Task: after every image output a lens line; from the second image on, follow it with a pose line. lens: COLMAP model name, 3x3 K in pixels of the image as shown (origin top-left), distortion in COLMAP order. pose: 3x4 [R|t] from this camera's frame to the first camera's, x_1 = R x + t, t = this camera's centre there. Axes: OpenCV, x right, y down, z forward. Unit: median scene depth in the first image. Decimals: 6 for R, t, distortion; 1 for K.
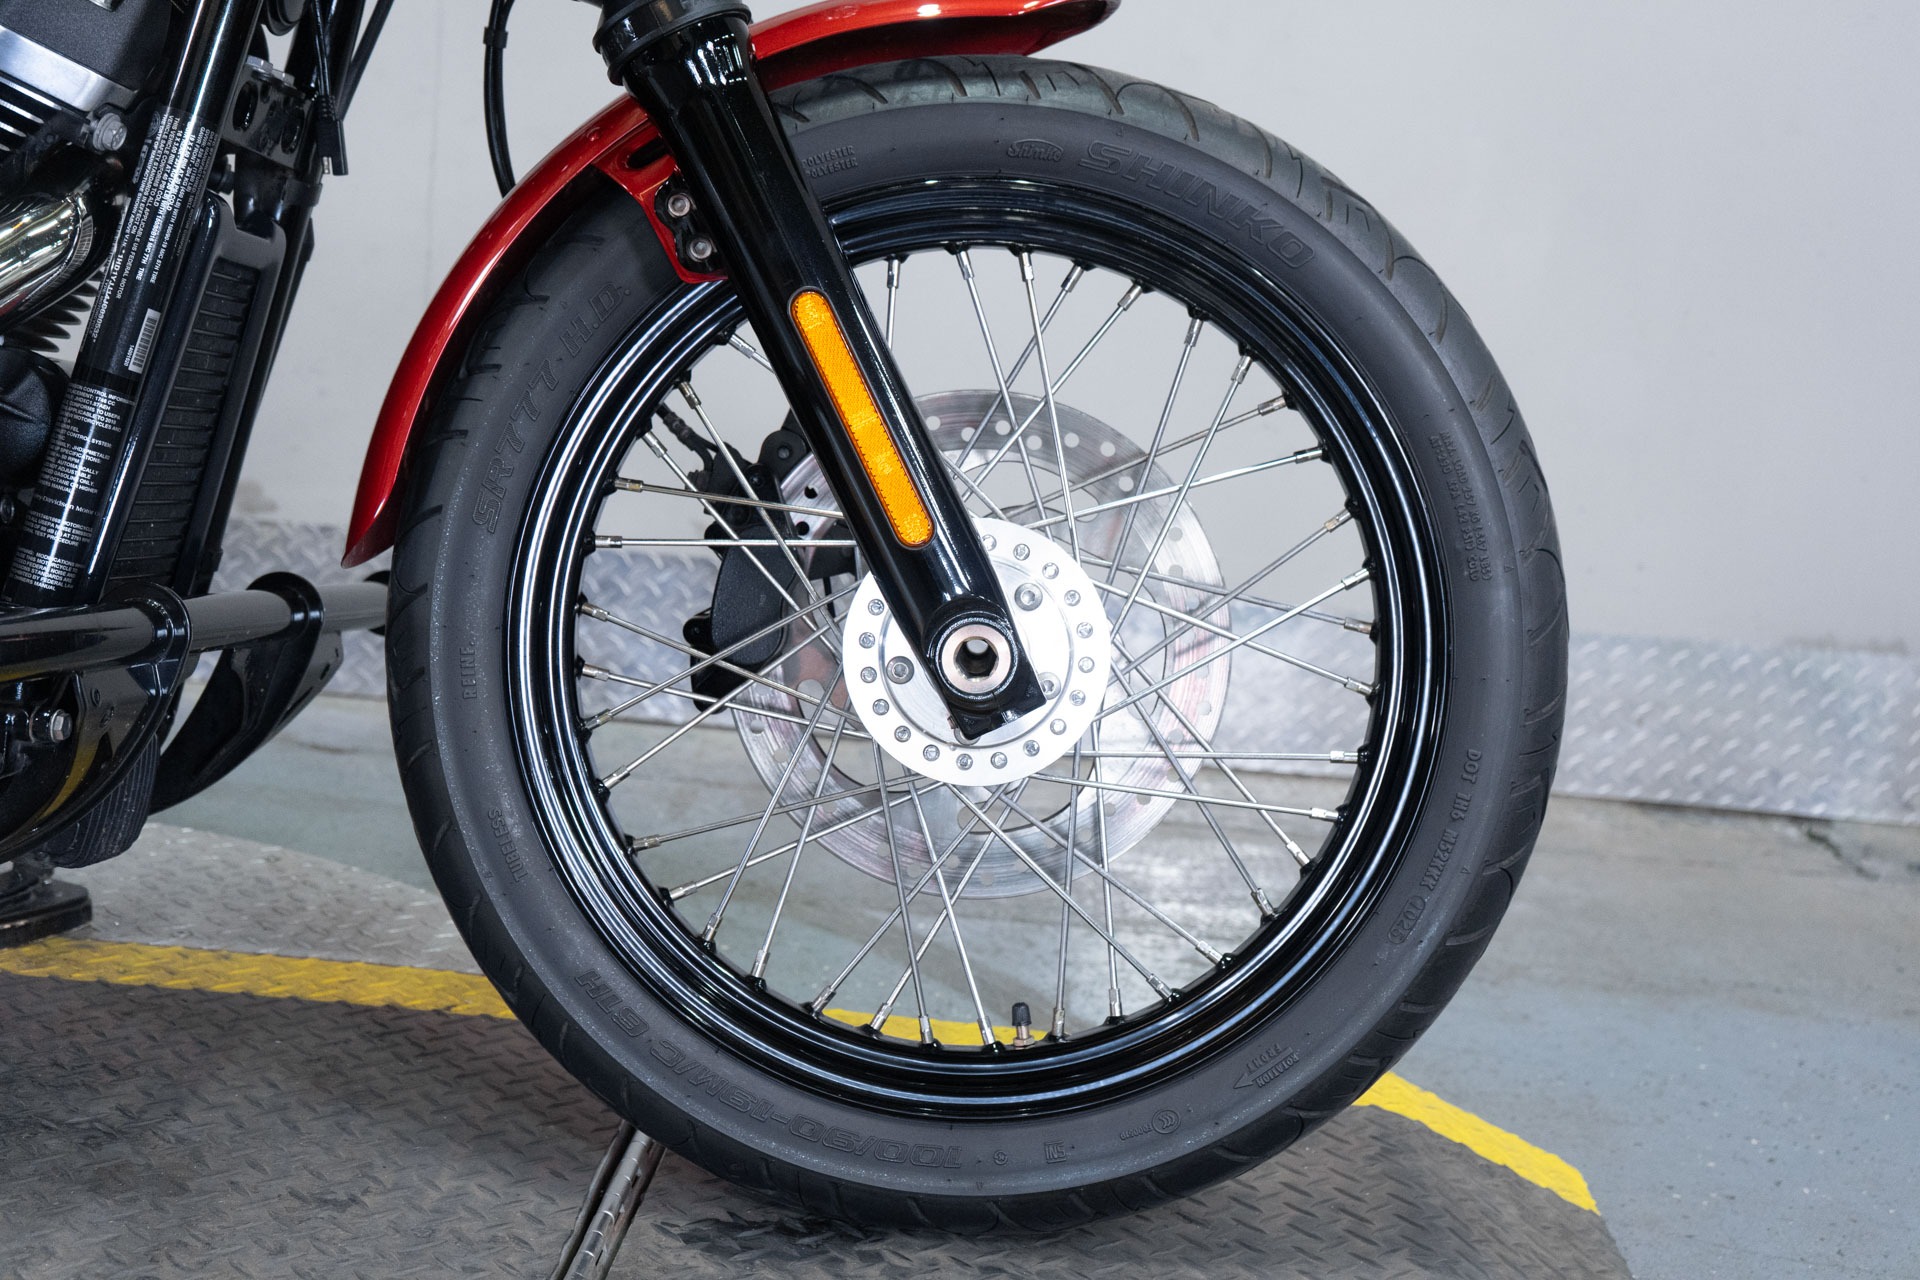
lens RADIAL K [[2400.9, 0, 960.0], [0, 2400.9, 640.0], [0, 0, 1]] dist [0.025194, 0.018888]
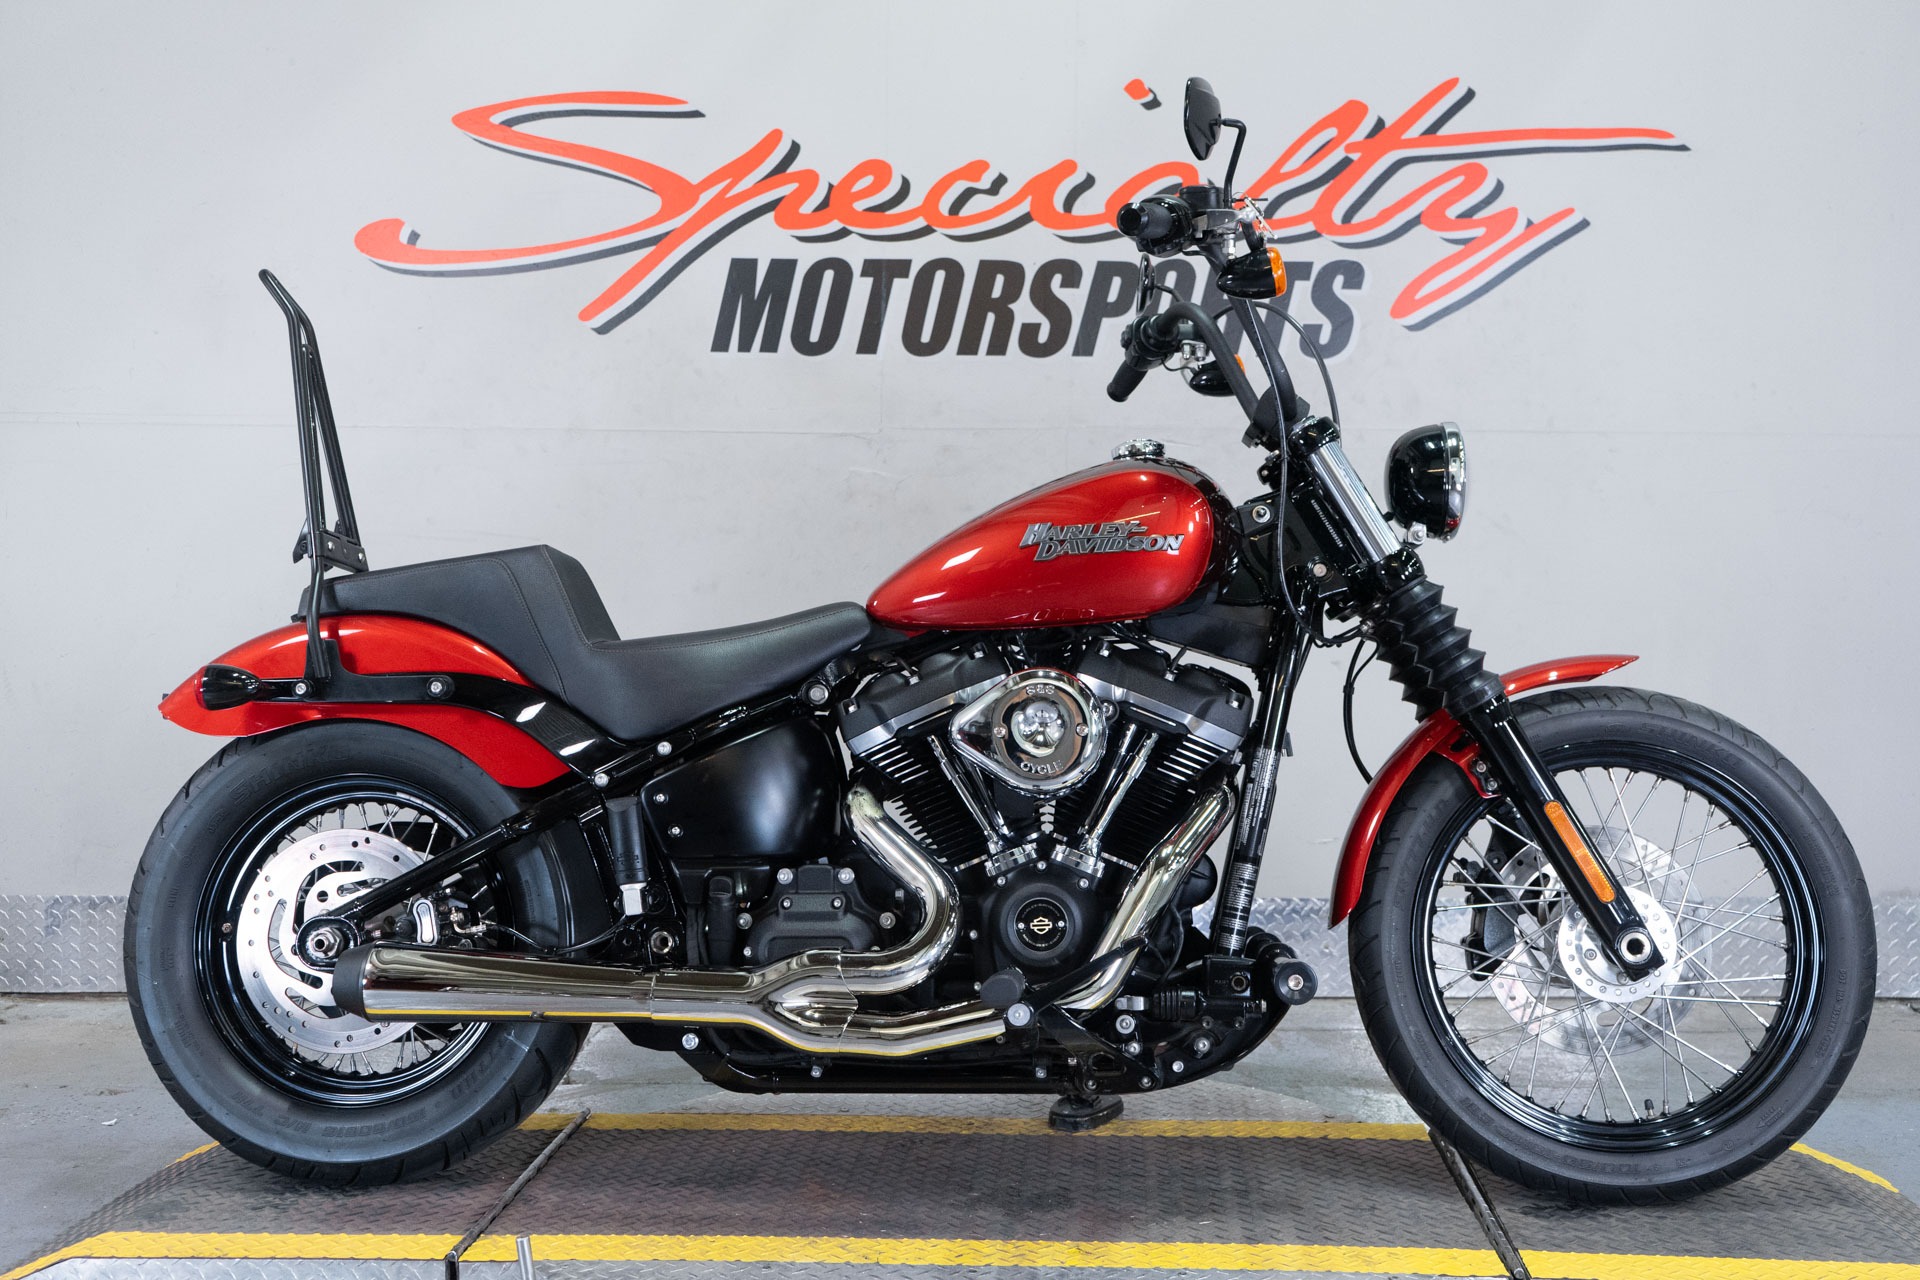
lens RADIAL K [[1996.1, 0, 960.0], [0, 1996.1, 640.0], [0, 0, 1]] dist [0.007538, 0.015089]
pose [[0.995800, -0.087476, -0.027038, -0.505886], [0.082724, 0.986149, -0.143761, -0.054893], [0.039239, 0.140920, 0.989243, -0.899579]]
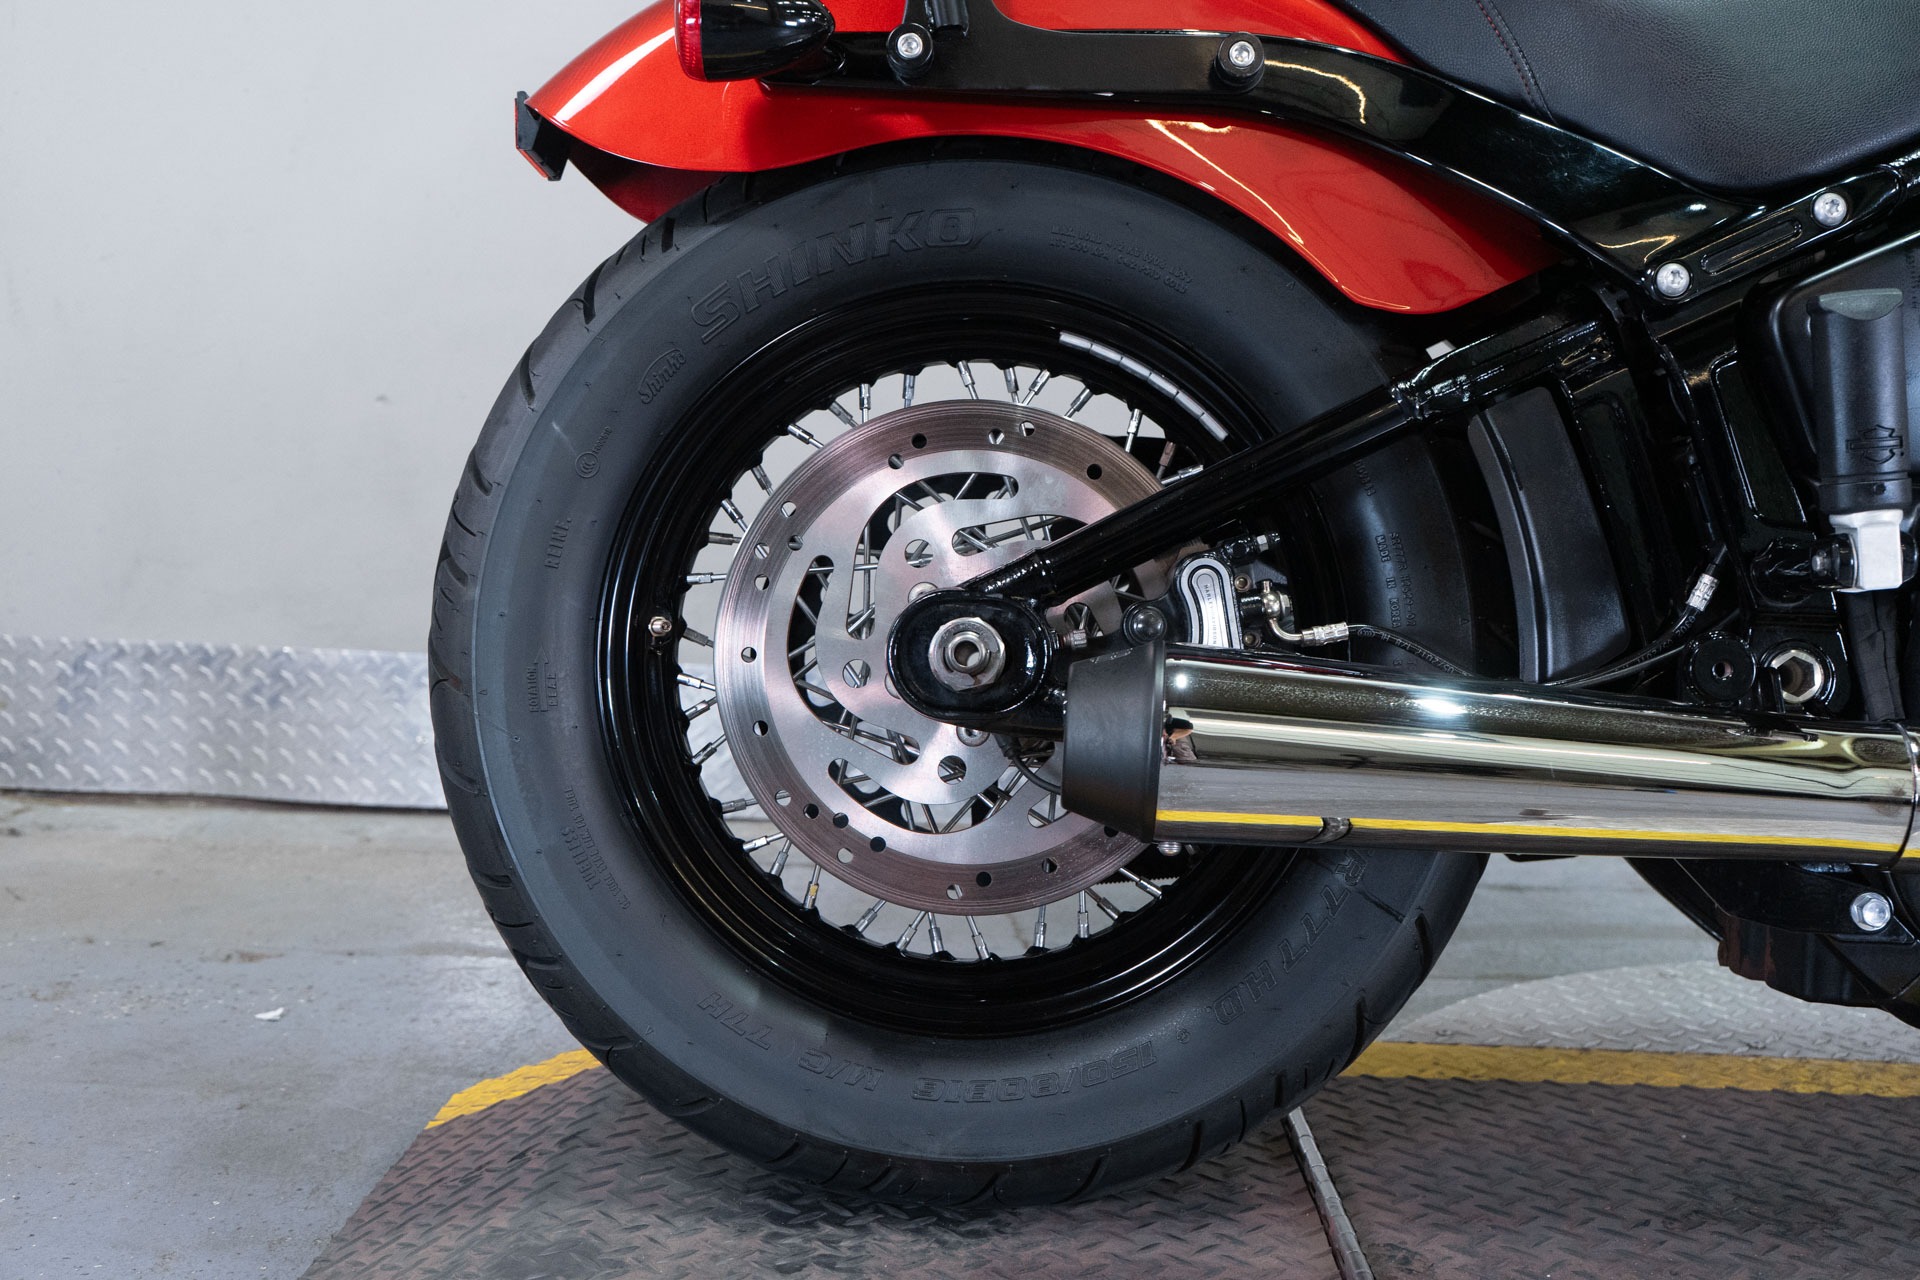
lens RADIAL K [[1998.6, 0, 960.0], [0, 1998.6, 640.0], [0, 0, 1]] dist [0.013509, -0.010411]
pose [[0.998541, -0.050596, 0.018850, -1.169289], [0.051817, 0.996115, -0.071208, -0.042237], [-0.015174, 0.072081, 0.997283, 0.138310]]
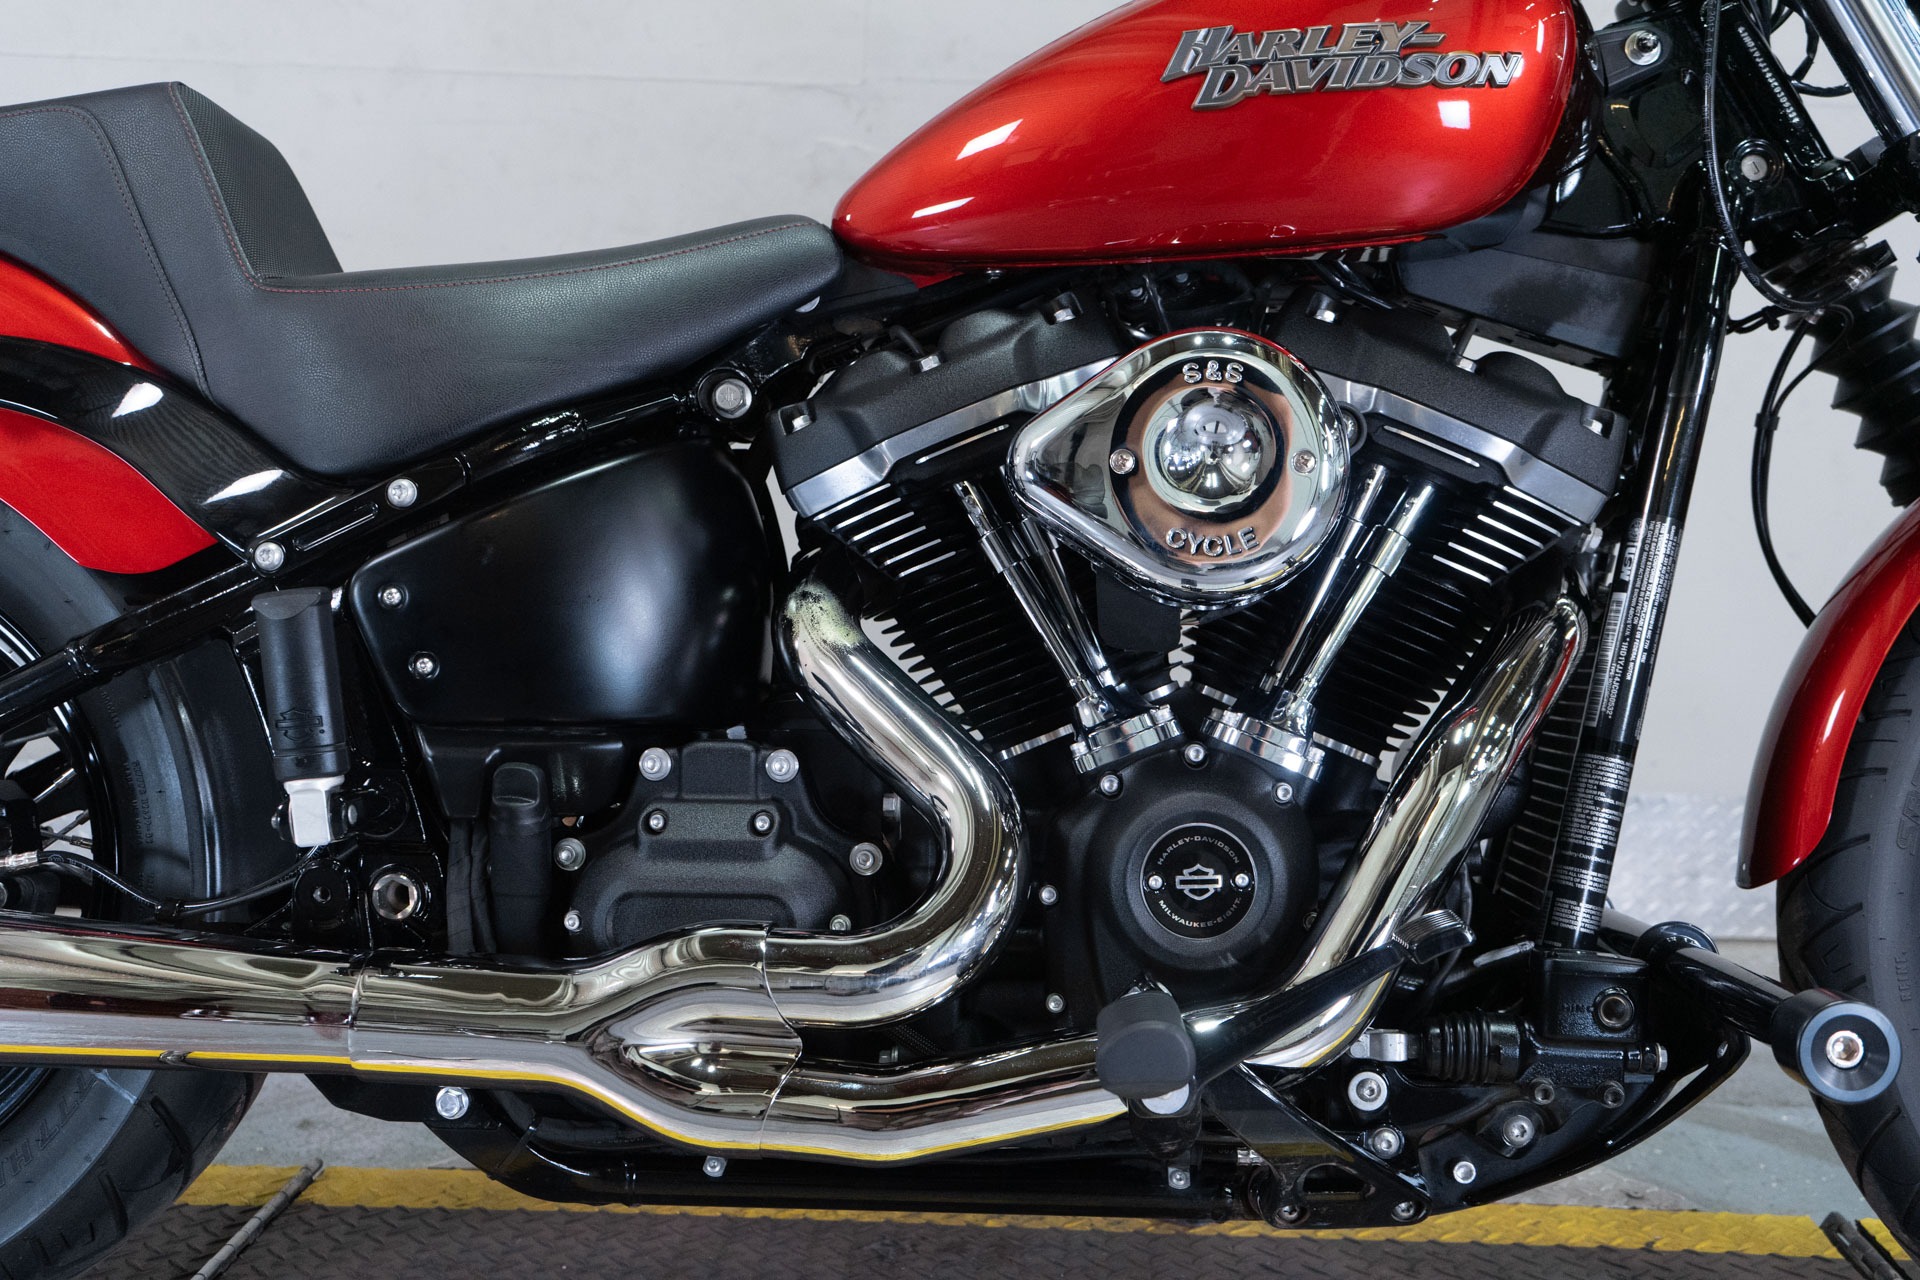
lens RADIAL K [[1998.6, 0, 960.0], [0, 1998.6, 640.0], [0, 0, 1]] dist [0.013509, -0.010411]
pose [[0.997832, -0.065489, -0.006522, -0.587457], [0.064847, 0.995261, -0.072454, -0.098205], [0.011236, 0.071874, 0.997350, 0.020985]]
